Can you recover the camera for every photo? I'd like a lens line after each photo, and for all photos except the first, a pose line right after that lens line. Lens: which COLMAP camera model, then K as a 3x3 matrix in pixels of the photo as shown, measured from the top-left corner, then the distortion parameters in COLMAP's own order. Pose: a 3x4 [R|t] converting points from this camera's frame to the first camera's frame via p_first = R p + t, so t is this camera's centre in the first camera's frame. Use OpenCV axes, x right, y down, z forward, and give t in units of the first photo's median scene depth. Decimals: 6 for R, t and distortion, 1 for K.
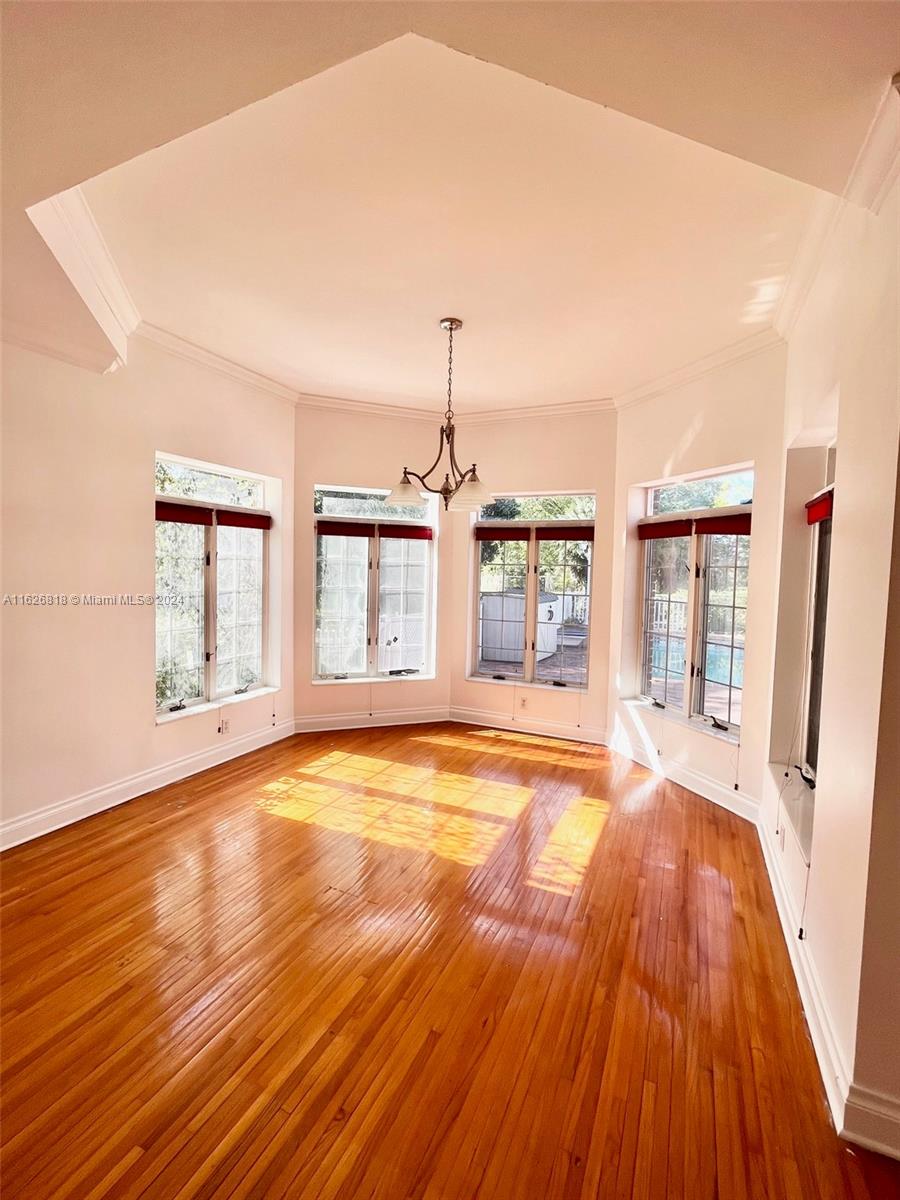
lens RADIAL K [[528.0, 0, 446.9], [0, 528.0, 597.8], [0, 0, 1]] dist [-0.001509, -0.001293]
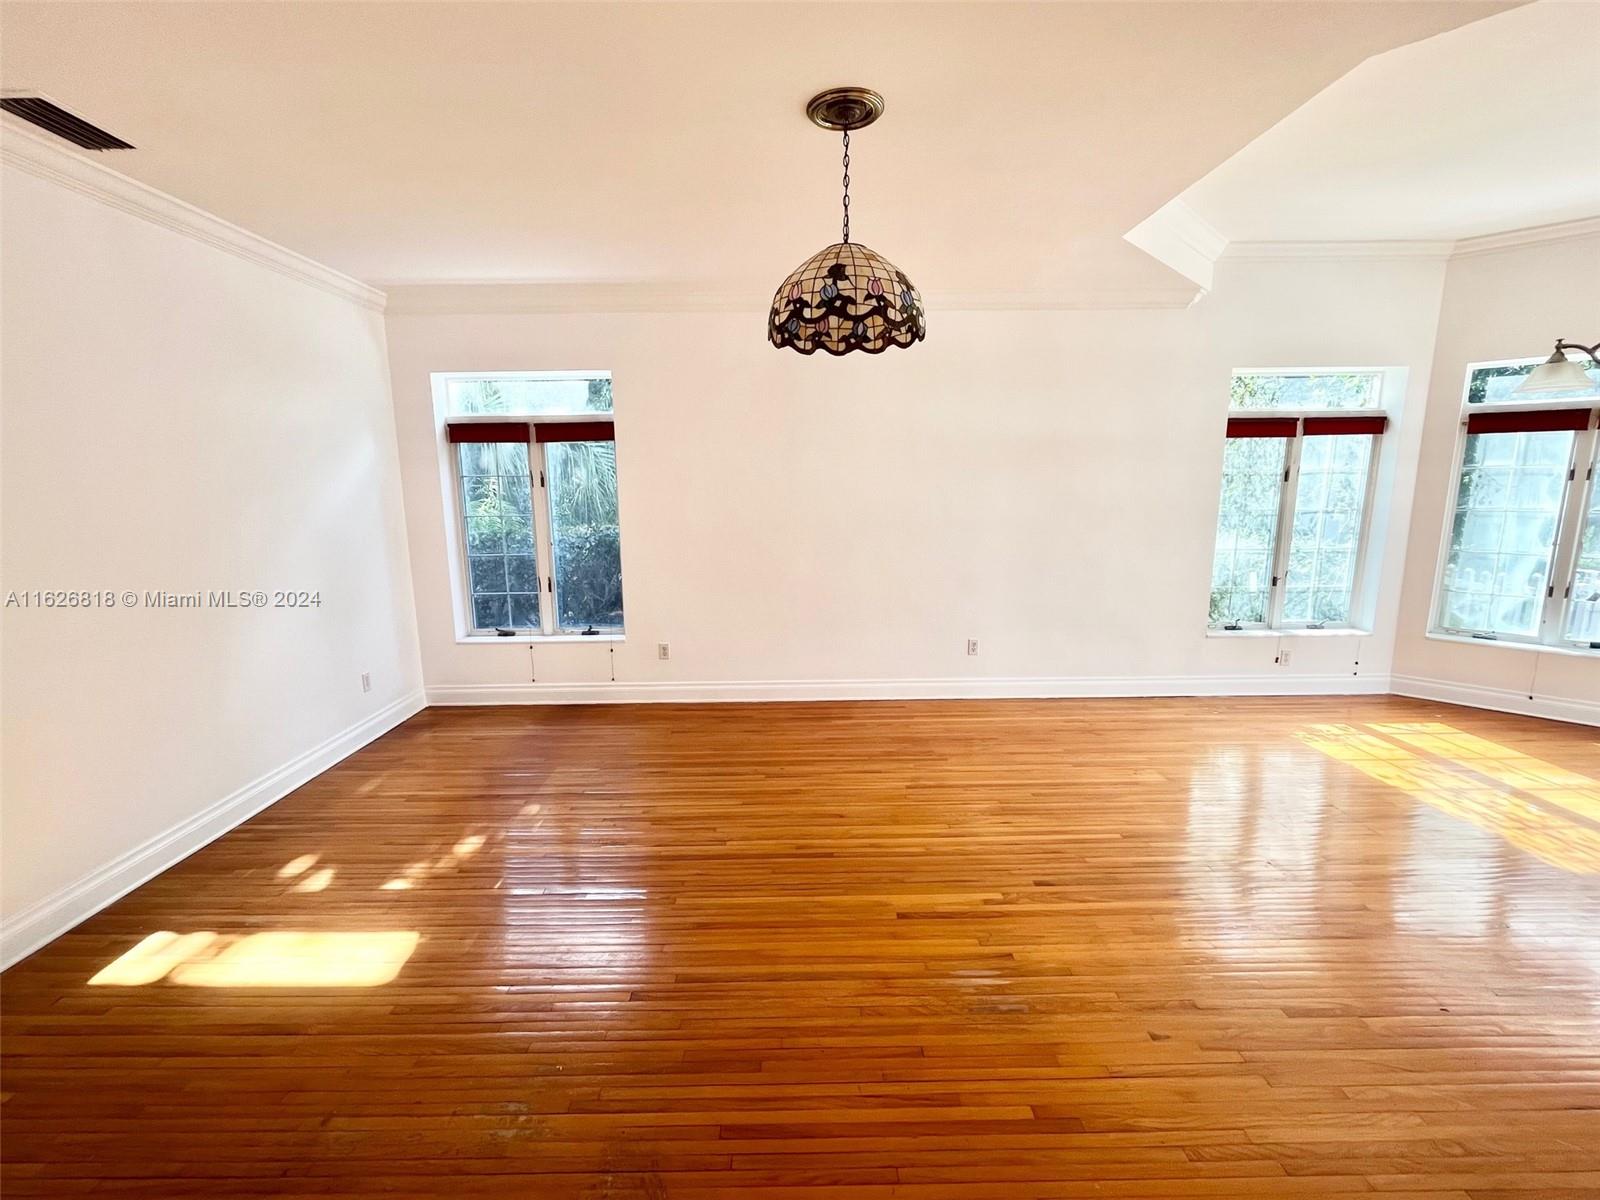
lens RADIAL K [[704.0, 0, 794.3], [0, 704.0, 604.2], [0, 0, 1]] dist [-0.001509, -0.001293]
pose [[0.428637, 0.129464, -0.894153, 0.274850], [-0.030503, 0.991189, 0.128892, 0.016677], [0.902962, -0.027974, 0.428810, -0.274157]]
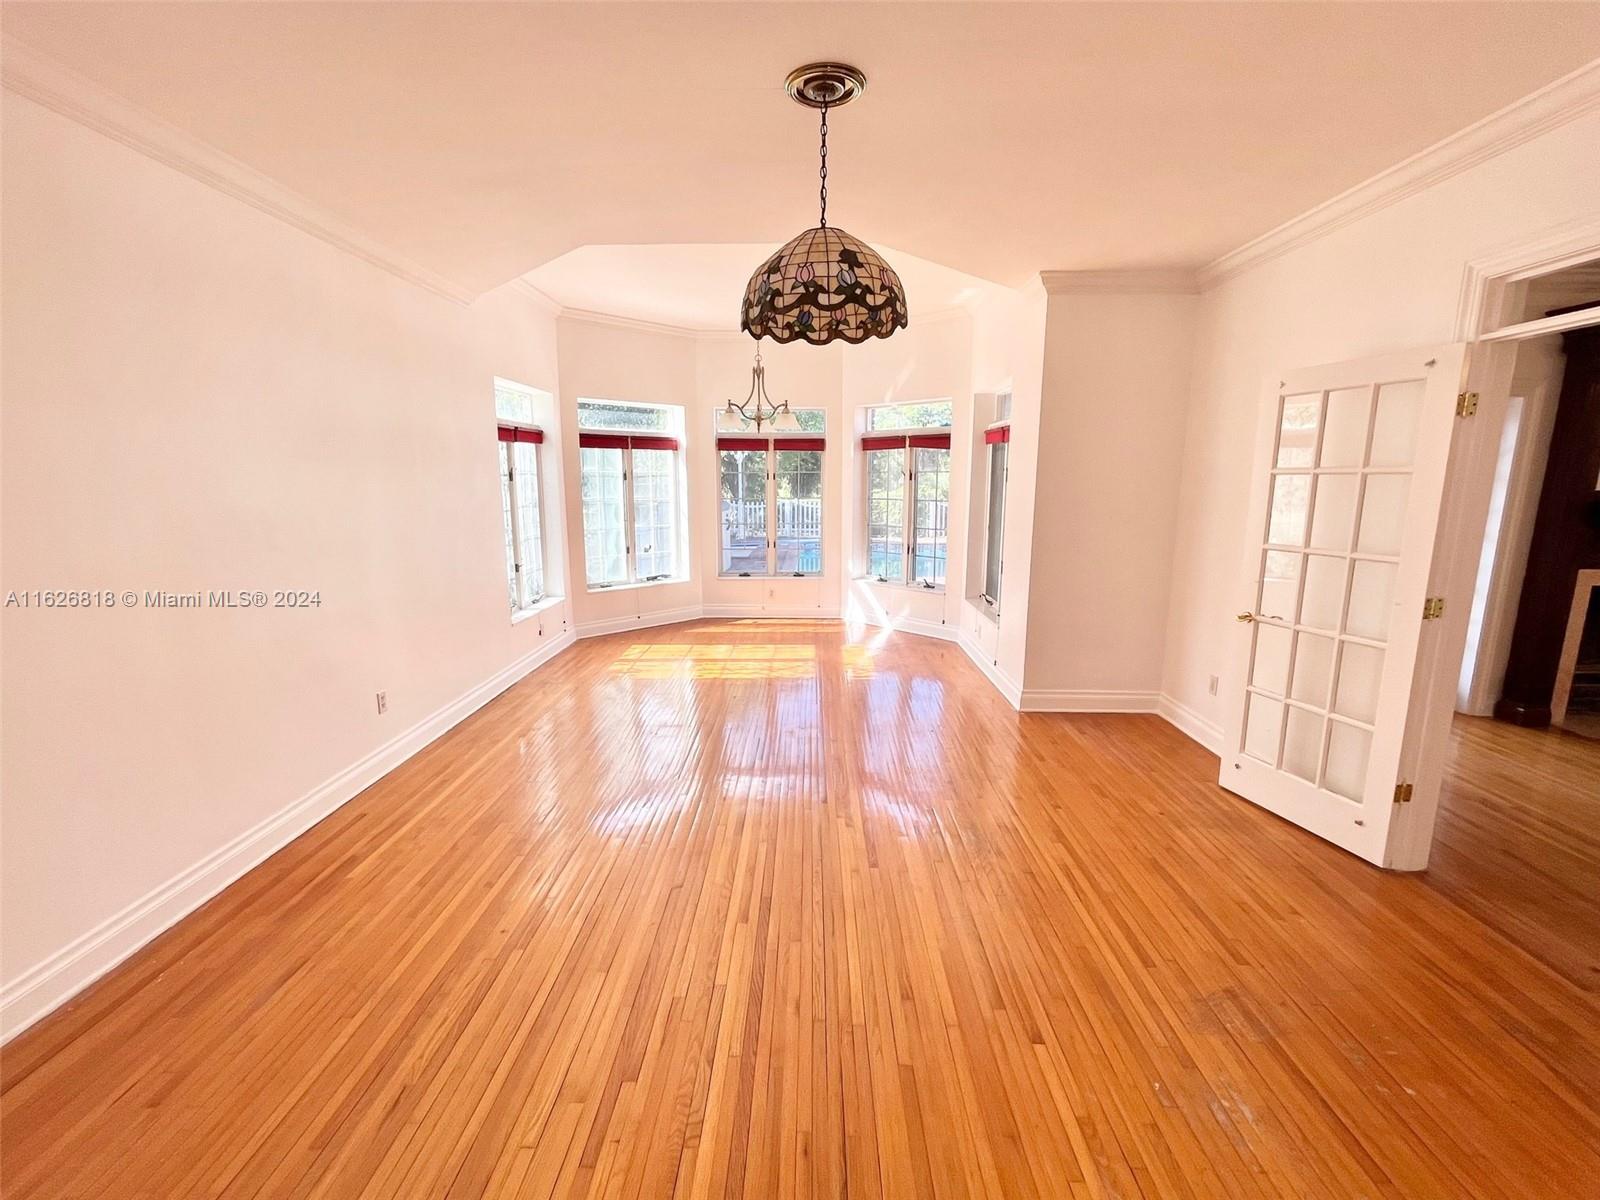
lens RADIAL K [[704.0, 0, 801.9], [0, 704.0, 597.1], [0, 0, 1]] dist [-0.001509, -0.001293]
pose [[0.912046, -0.093530, 0.399279, -0.466853], [0.044768, 0.990533, 0.129768, 0.010877], [-0.407636, -0.100479, 0.907599, -0.488725]]
